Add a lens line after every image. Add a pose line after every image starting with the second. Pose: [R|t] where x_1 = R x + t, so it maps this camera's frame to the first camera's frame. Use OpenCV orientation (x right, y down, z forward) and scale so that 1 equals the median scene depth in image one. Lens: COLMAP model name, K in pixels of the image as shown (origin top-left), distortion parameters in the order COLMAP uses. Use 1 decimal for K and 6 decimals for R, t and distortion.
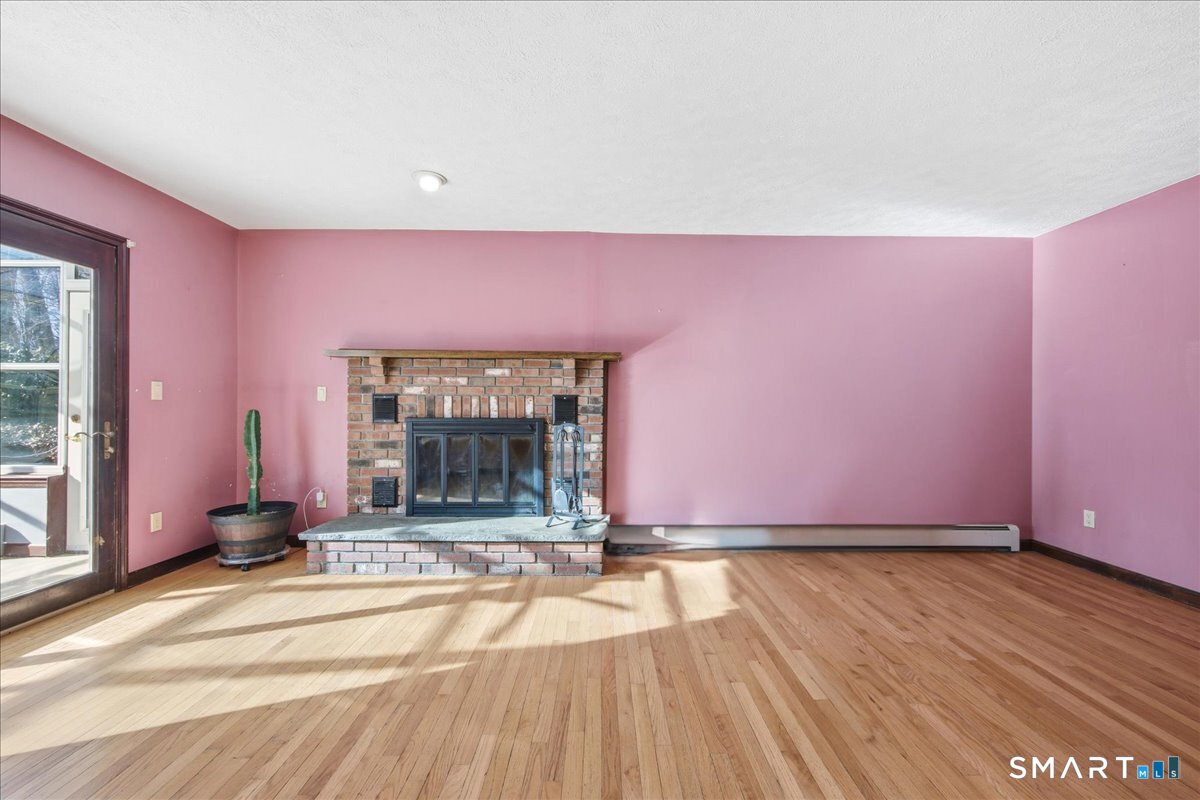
lens RADIAL K [[476.0, 0, 610.8], [0, 476.0, 406.9], [0, 0, 1]] dist [-0.001824, -0.000280]
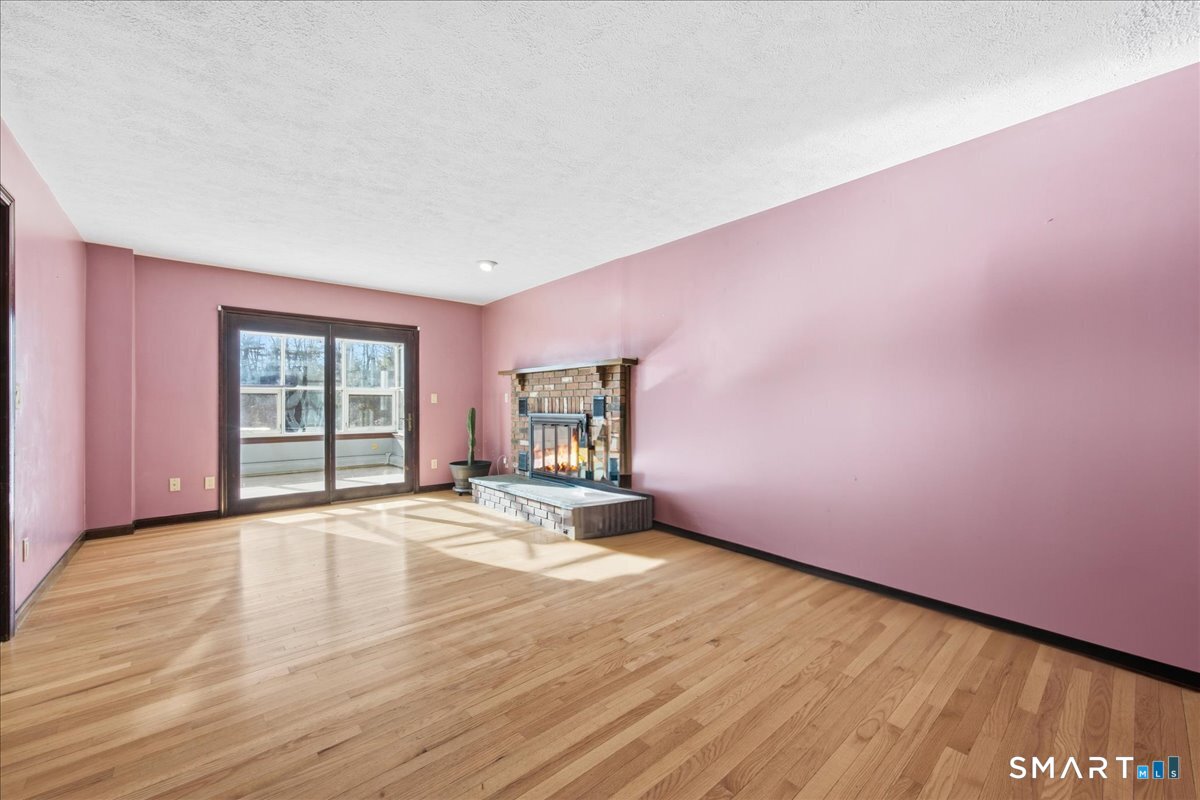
lens RADIAL K [[476.0, 0, 610.8], [0, 476.0, 406.9], [0, 0, 1]] dist [-0.001824, -0.000280]
pose [[0.652520, -0.004160, -0.757761, 0.875932], [0.006640, 0.999978, 0.000228, 0.005101], [0.757743, -0.005180, 0.652533, 0.214032]]
